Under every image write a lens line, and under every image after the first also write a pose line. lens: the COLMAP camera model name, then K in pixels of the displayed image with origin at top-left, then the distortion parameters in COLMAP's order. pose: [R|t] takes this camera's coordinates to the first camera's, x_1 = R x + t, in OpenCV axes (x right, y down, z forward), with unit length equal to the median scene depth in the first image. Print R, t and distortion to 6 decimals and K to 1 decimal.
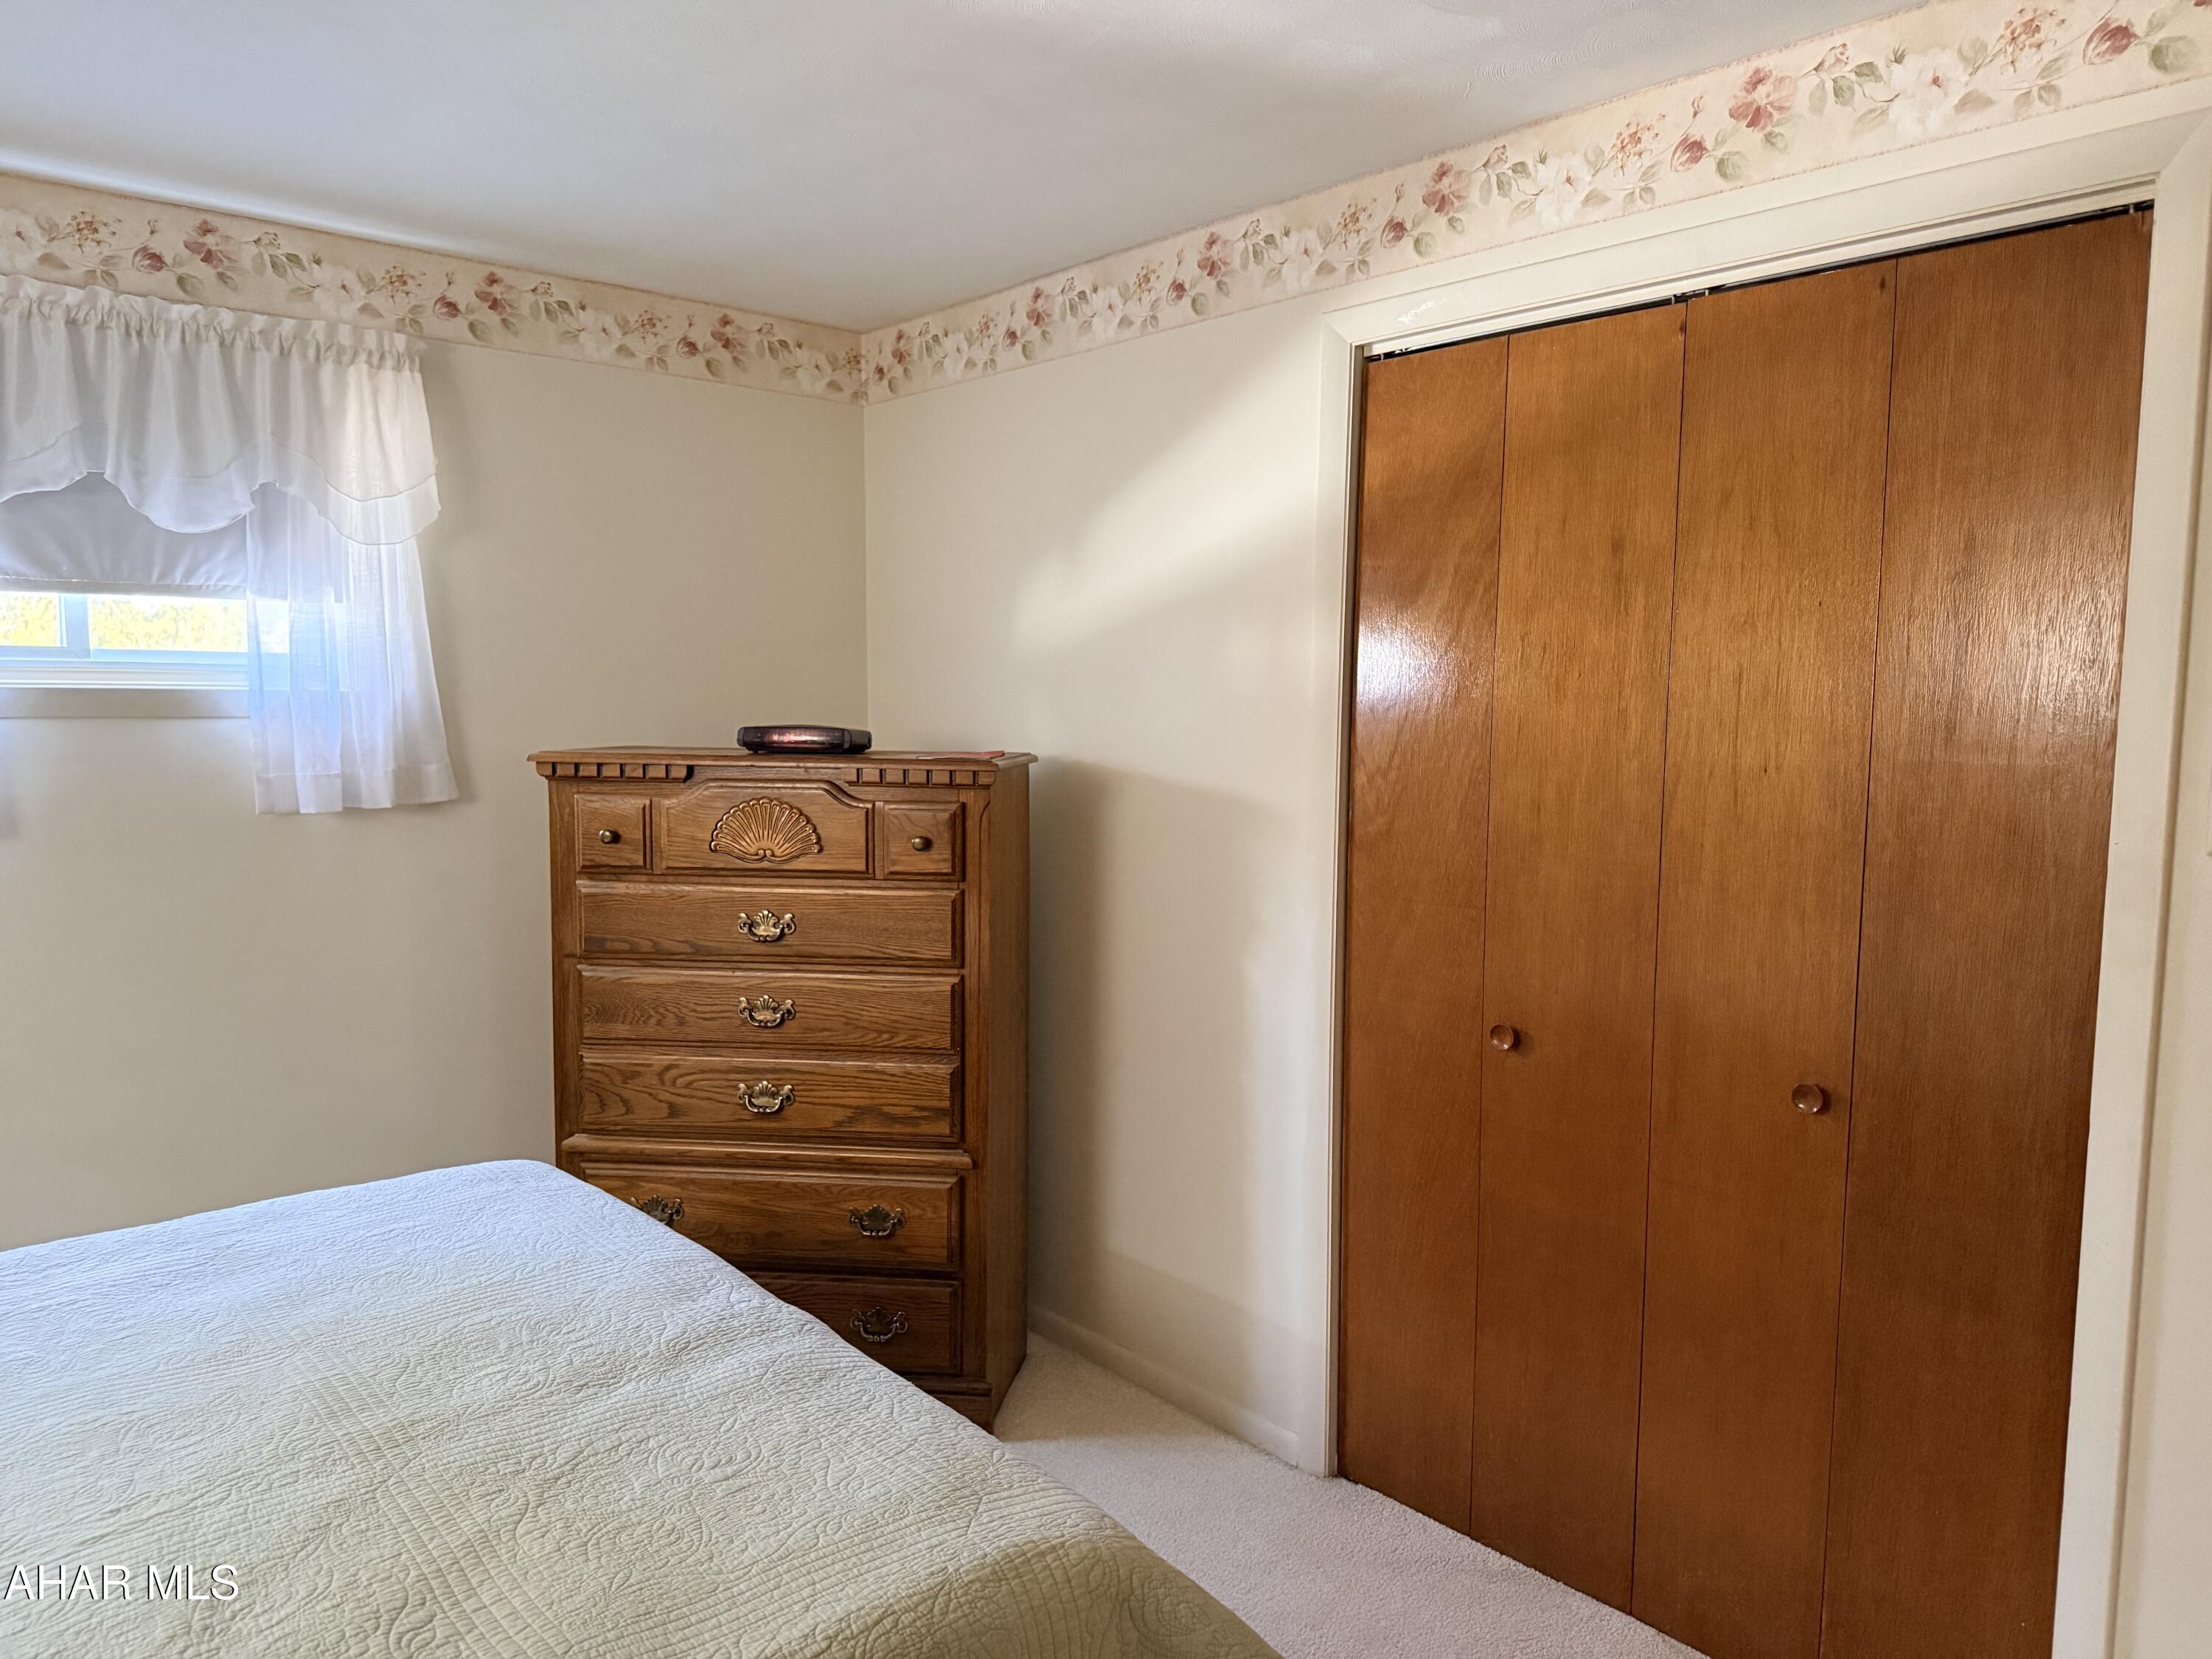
lens RADIAL K [[1547.7, 0, 1106.0], [0, 1547.7, 829.5], [0, 0, 1]] dist [0.086545, -0.142566]
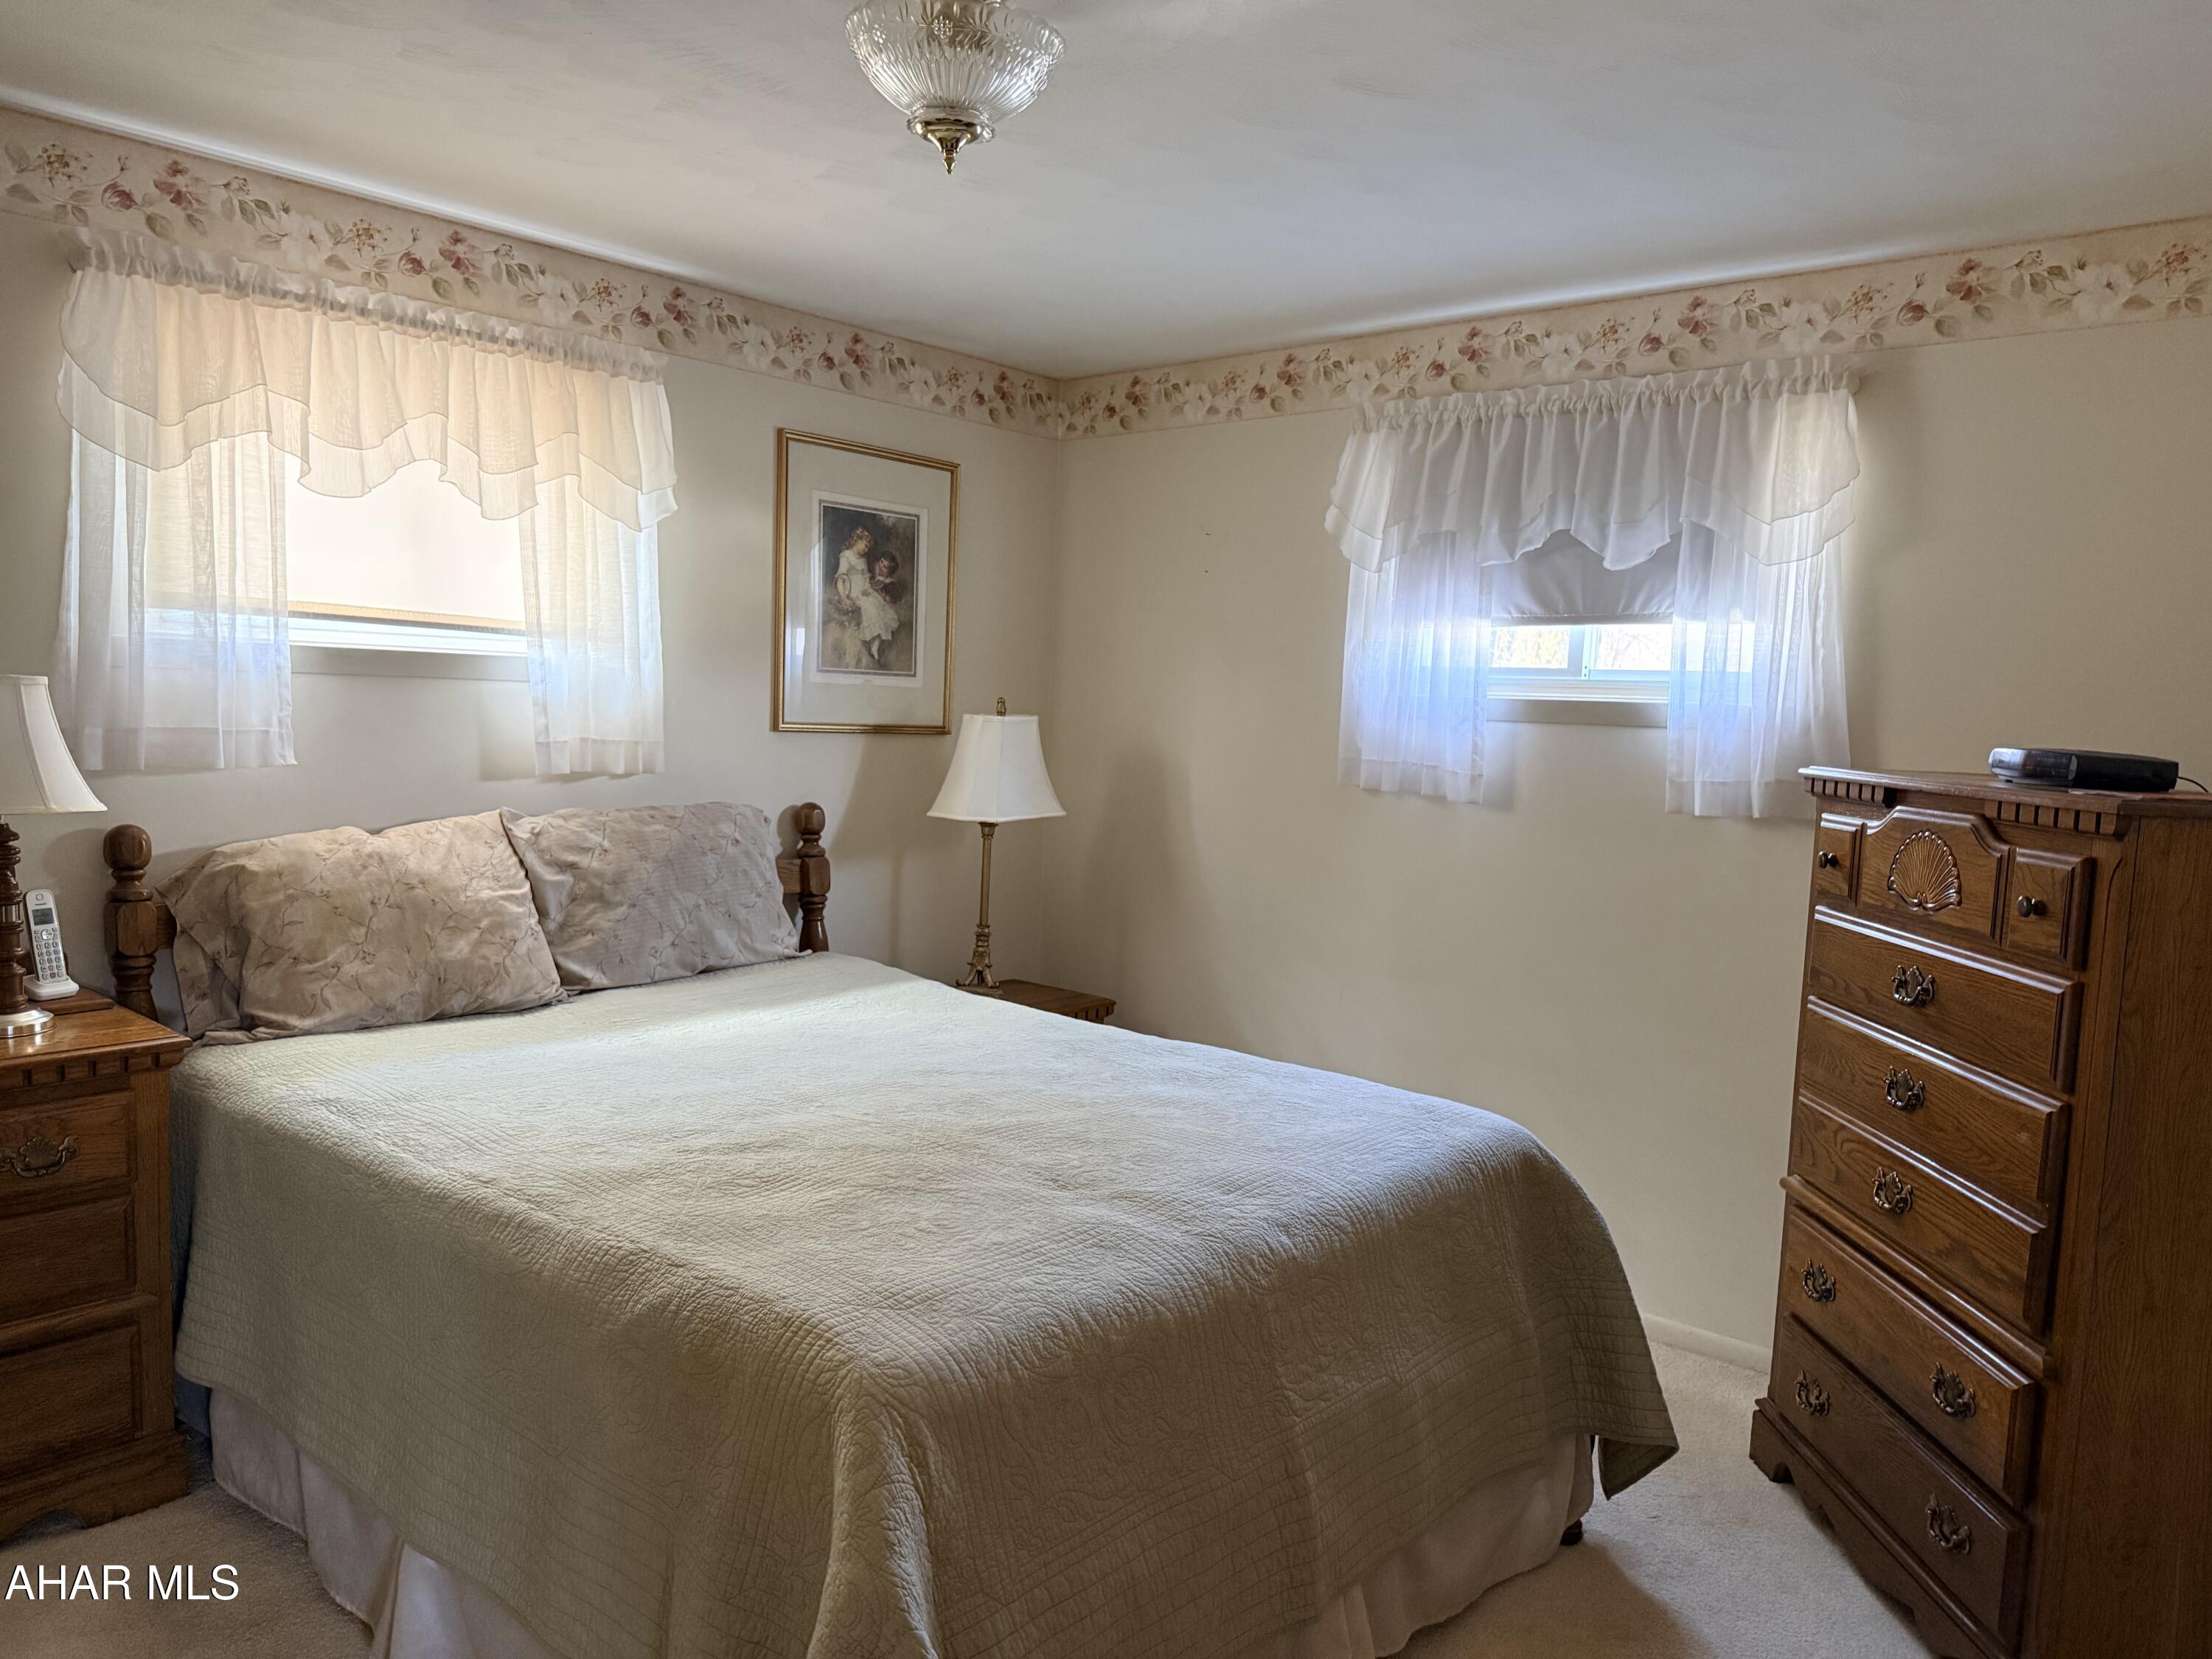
lens RADIAL K [[1555.7, 0, 1118.5], [0, 1555.7, 838.4], [0, 0, 1]] dist [0.033323, -0.041061]
pose [[0.108374, 0.083831, -0.990569, 0.555562], [-0.116851, 0.990605, 0.071050, -0.024835], [0.987219, 0.108049, 0.117152, 0.482338]]
